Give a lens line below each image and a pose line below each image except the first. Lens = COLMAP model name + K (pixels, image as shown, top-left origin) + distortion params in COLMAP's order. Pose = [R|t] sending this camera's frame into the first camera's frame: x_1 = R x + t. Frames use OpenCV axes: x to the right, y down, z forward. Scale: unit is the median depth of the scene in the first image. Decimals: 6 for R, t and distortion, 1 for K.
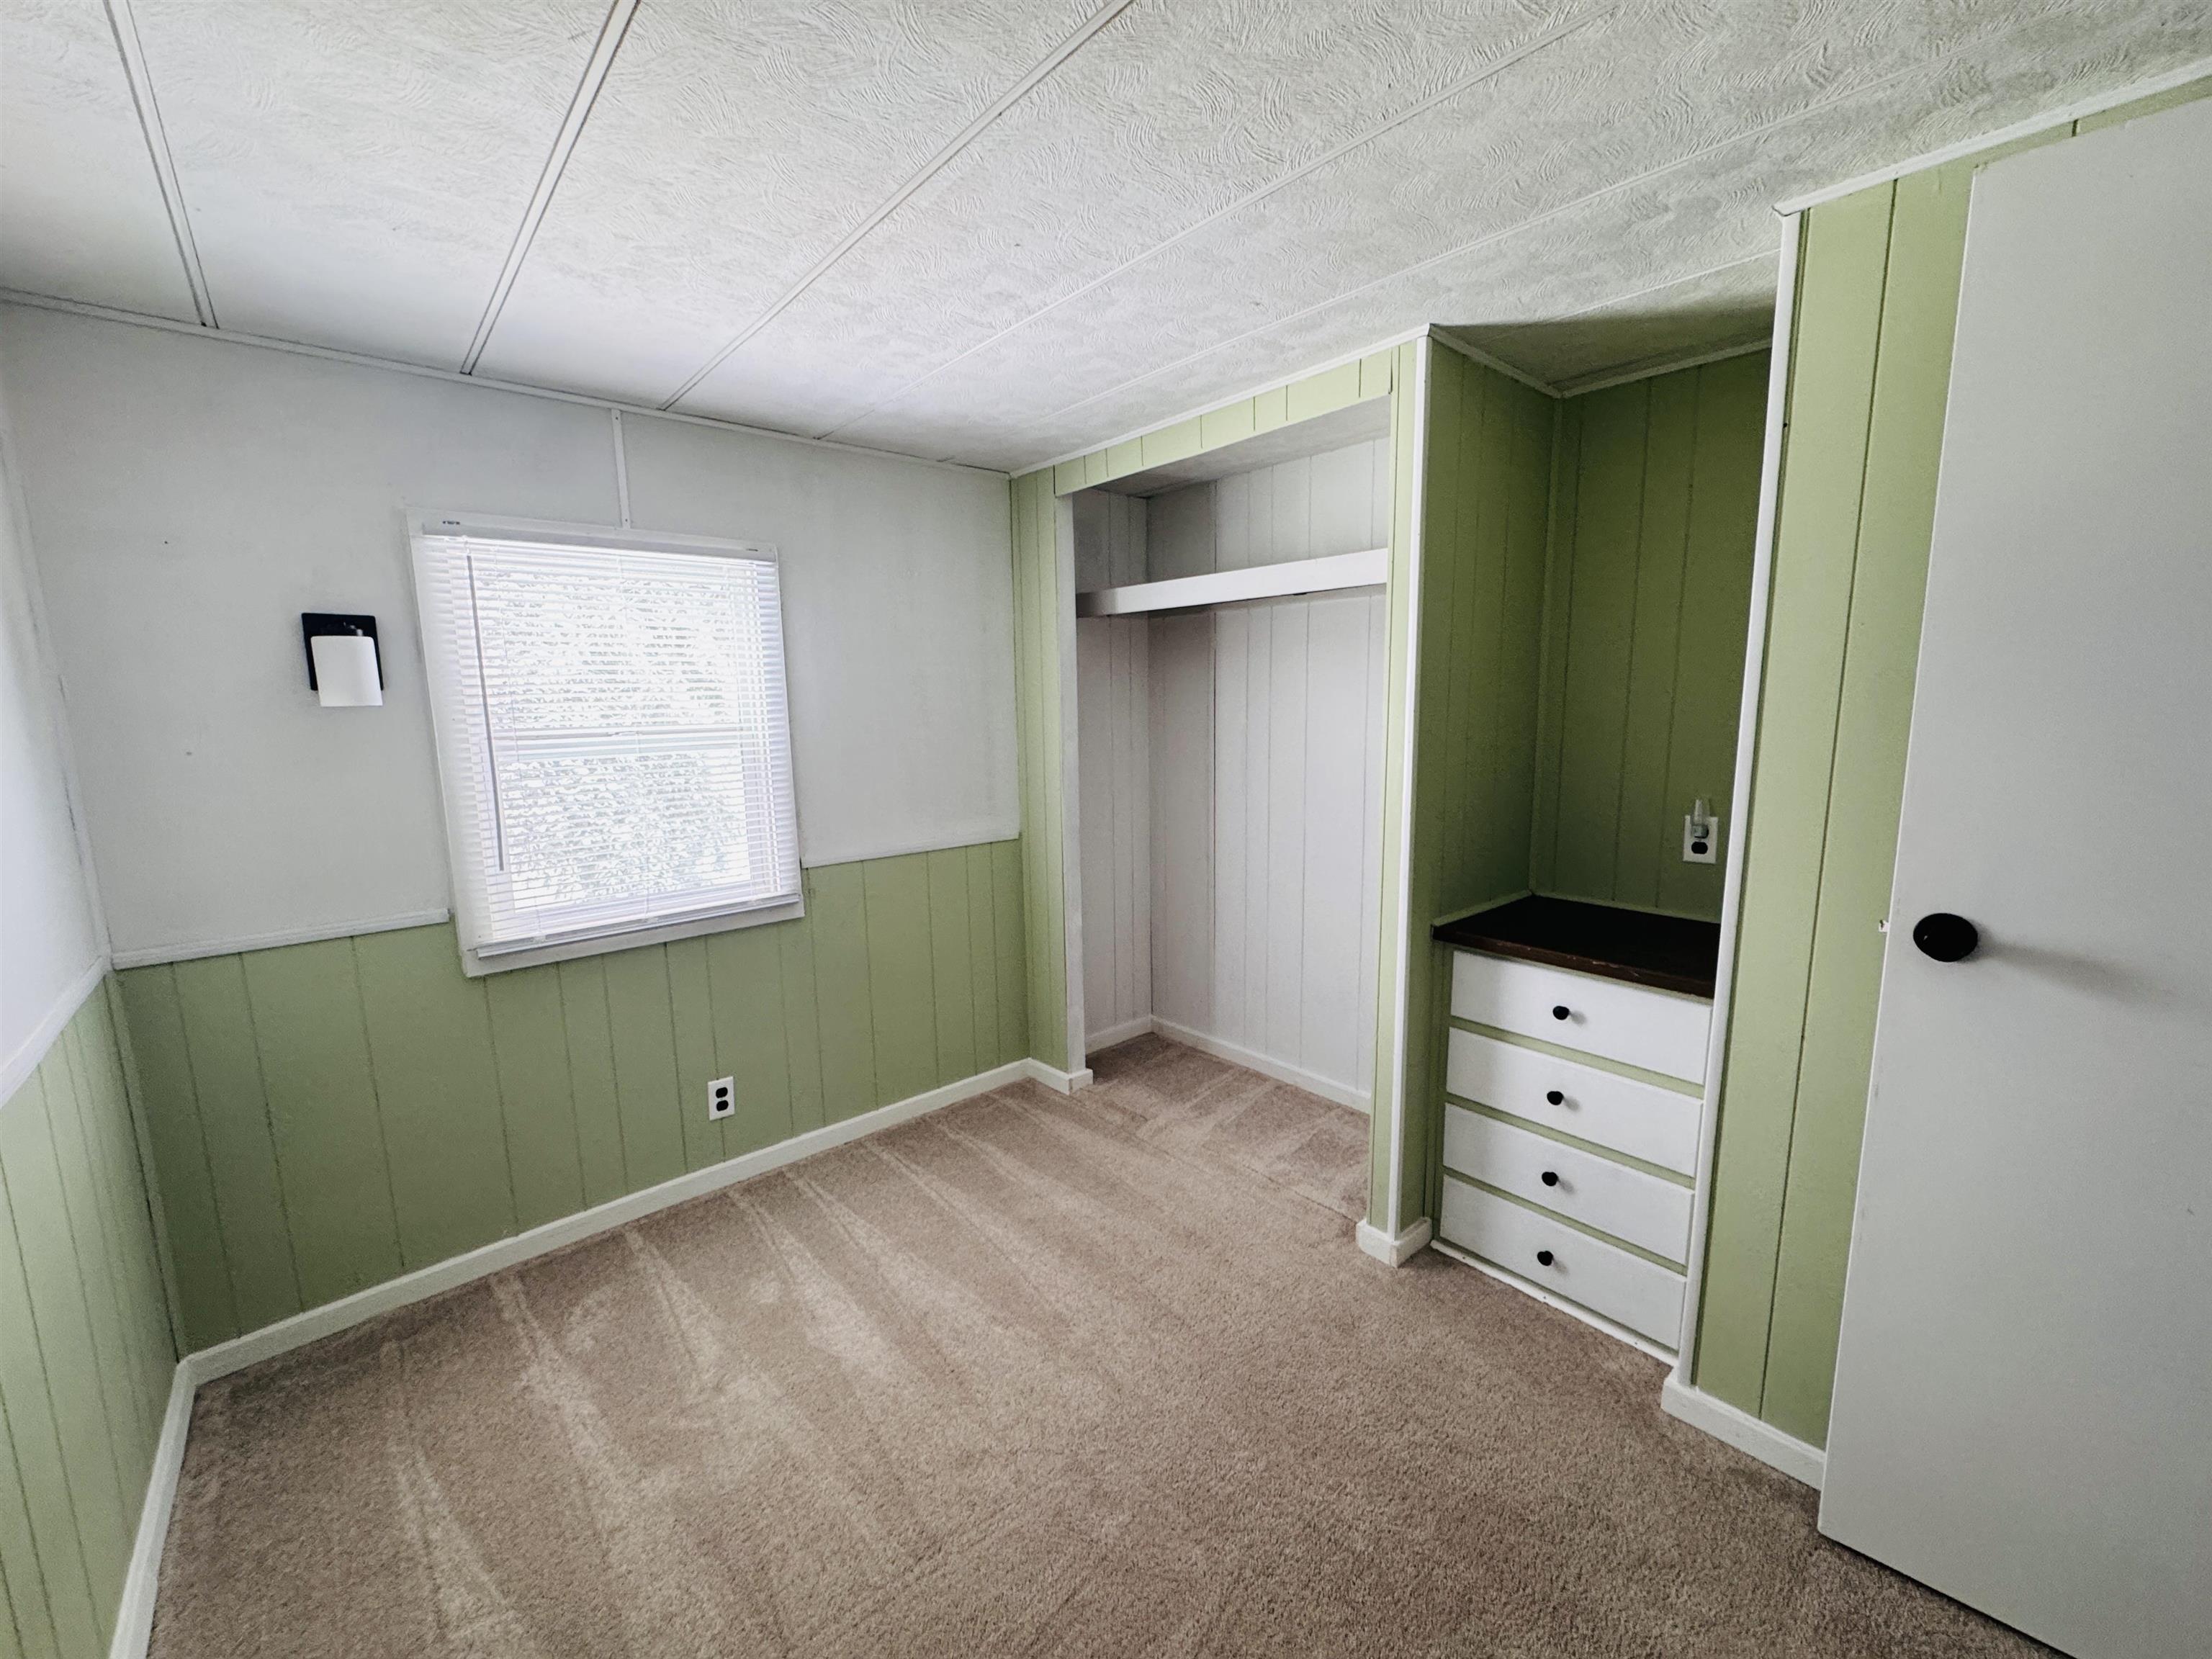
lens RADIAL K [[880.7, 0, 1103.9], [0, 880.7, 828.7], [0, 0, 1]] dist [-0.002353, -0.000330]
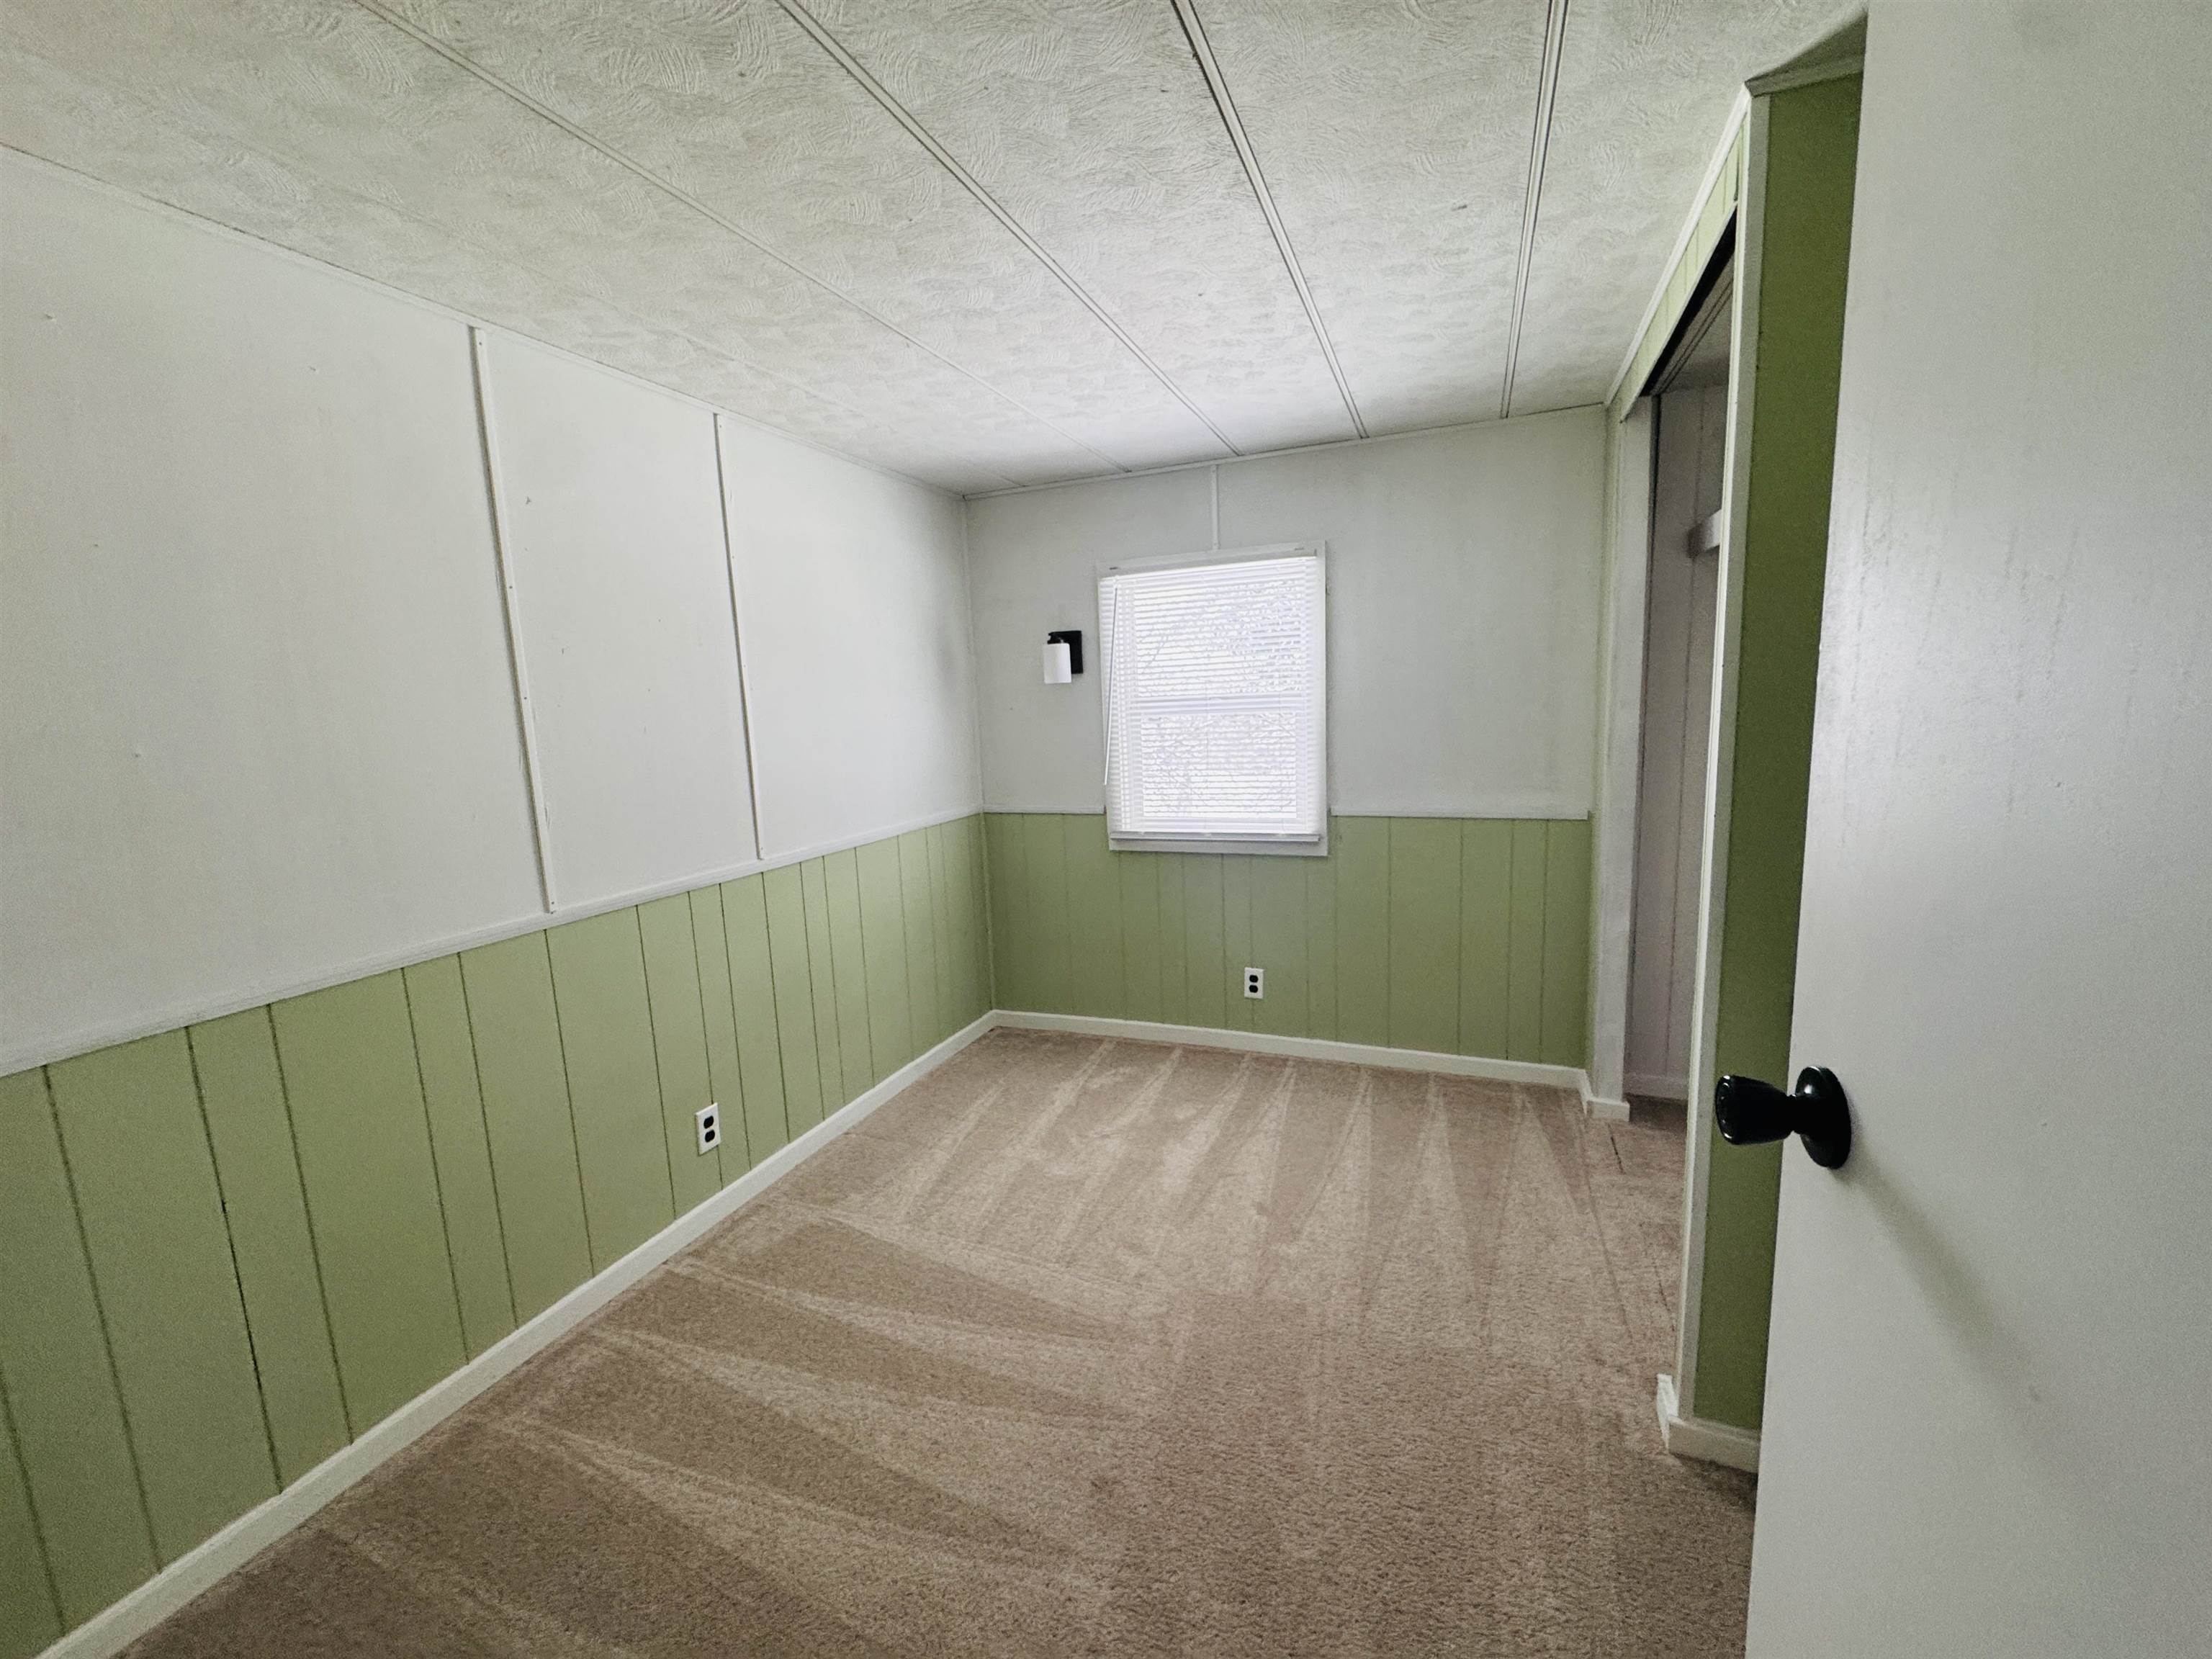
lens RADIAL K [[880.7, 0, 1109.7], [0, 880.7, 828.4], [0, 0, 1]] dist [-0.002353, -0.000330]
pose [[0.451648, 0.129285, -0.882780, 0.613808], [-0.100444, 0.990523, 0.093675, -0.019507], [0.886524, 0.046361, 0.460353, 0.218614]]
